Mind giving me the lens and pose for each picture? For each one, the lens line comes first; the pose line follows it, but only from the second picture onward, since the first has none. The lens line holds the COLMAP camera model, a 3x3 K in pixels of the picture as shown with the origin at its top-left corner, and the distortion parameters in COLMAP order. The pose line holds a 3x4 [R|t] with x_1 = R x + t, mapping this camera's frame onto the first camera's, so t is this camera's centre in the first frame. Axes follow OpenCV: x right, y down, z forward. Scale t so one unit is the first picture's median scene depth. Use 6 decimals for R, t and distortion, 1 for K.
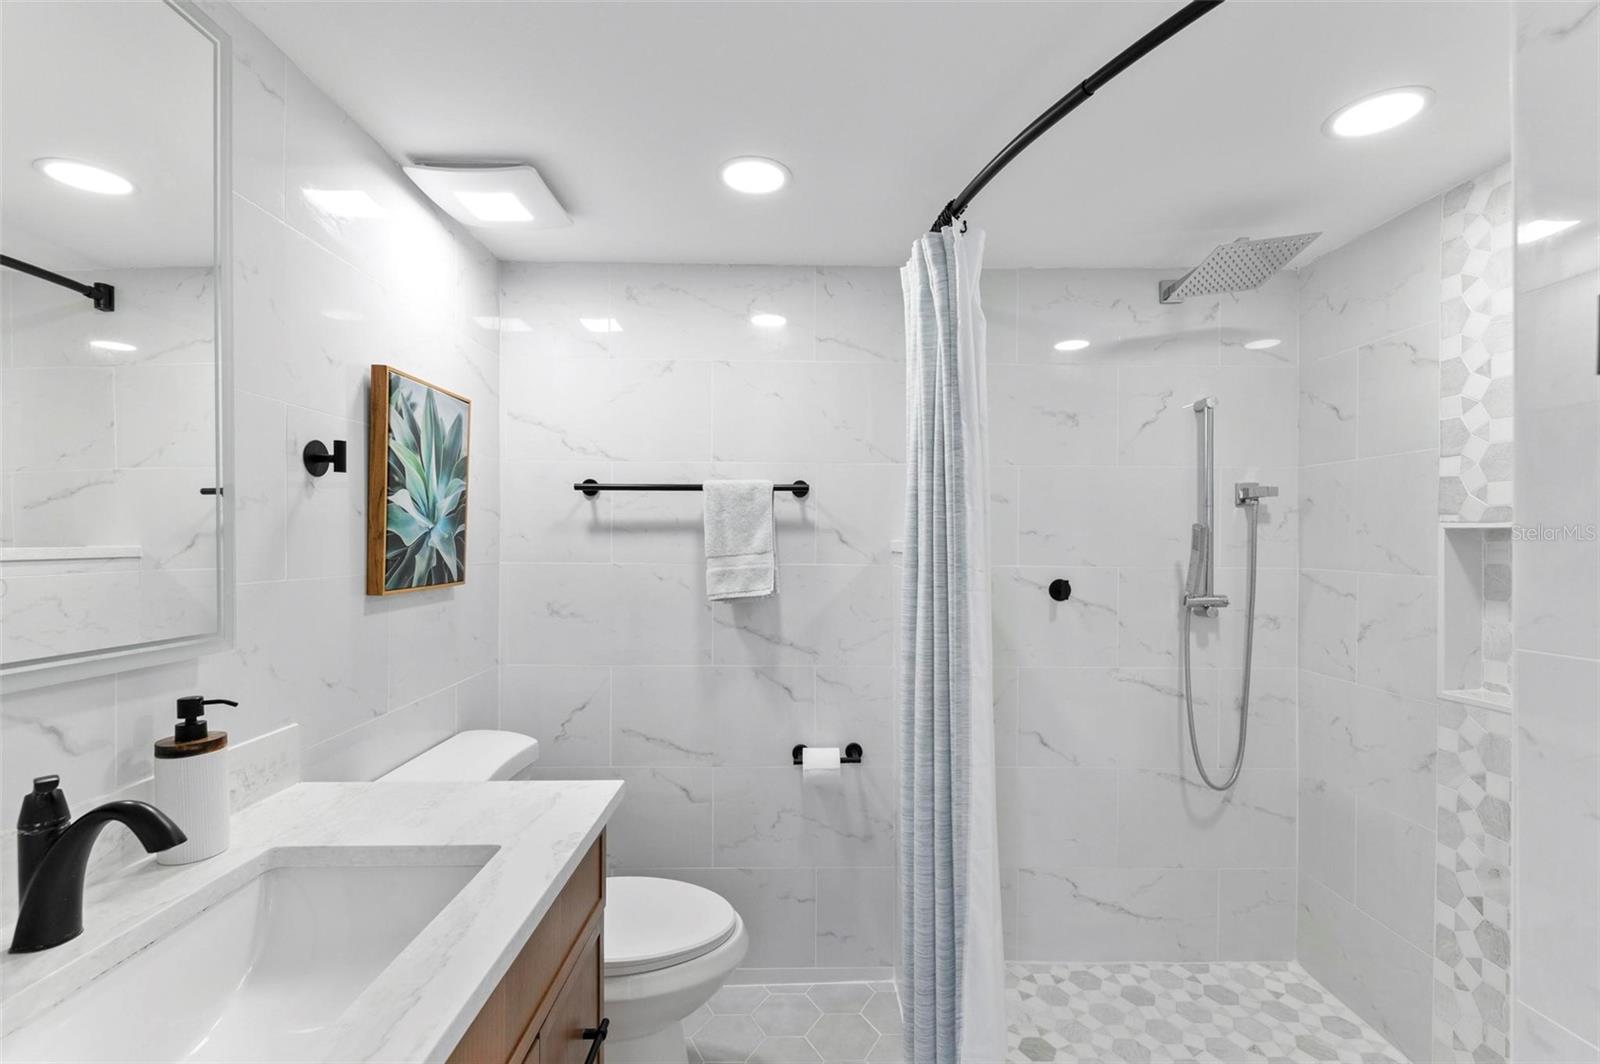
lens RADIAL K [[729.2, 0, 833.7], [0, 729.2, 532.2], [0, 0, 1]] dist [0.005456, -0.007439]
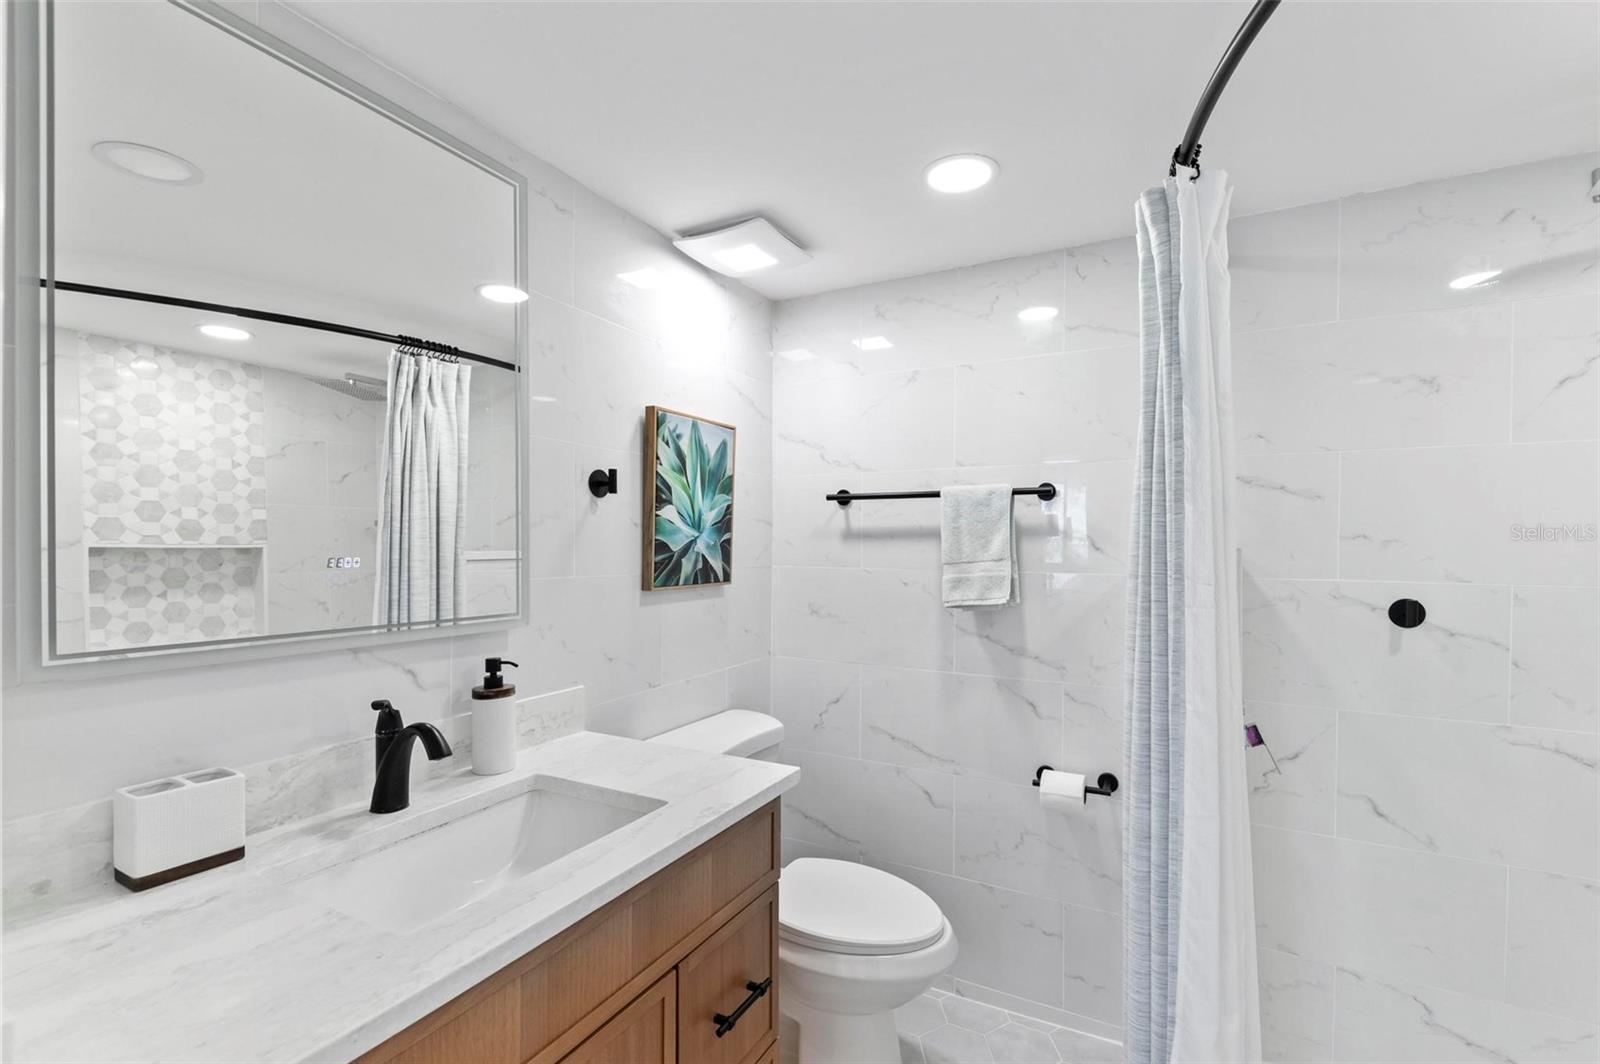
lens RADIAL K [[729.2, 0, 793.6], [0, 729.2, 539.5], [0, 0, 1]] dist [0.005456, -0.007439]
pose [[0.863552, -0.003998, -0.504244, 0.200425], [0.004962, 0.999988, 0.000569, -0.000466], [0.504236, -0.002993, 0.863561, 0.044345]]
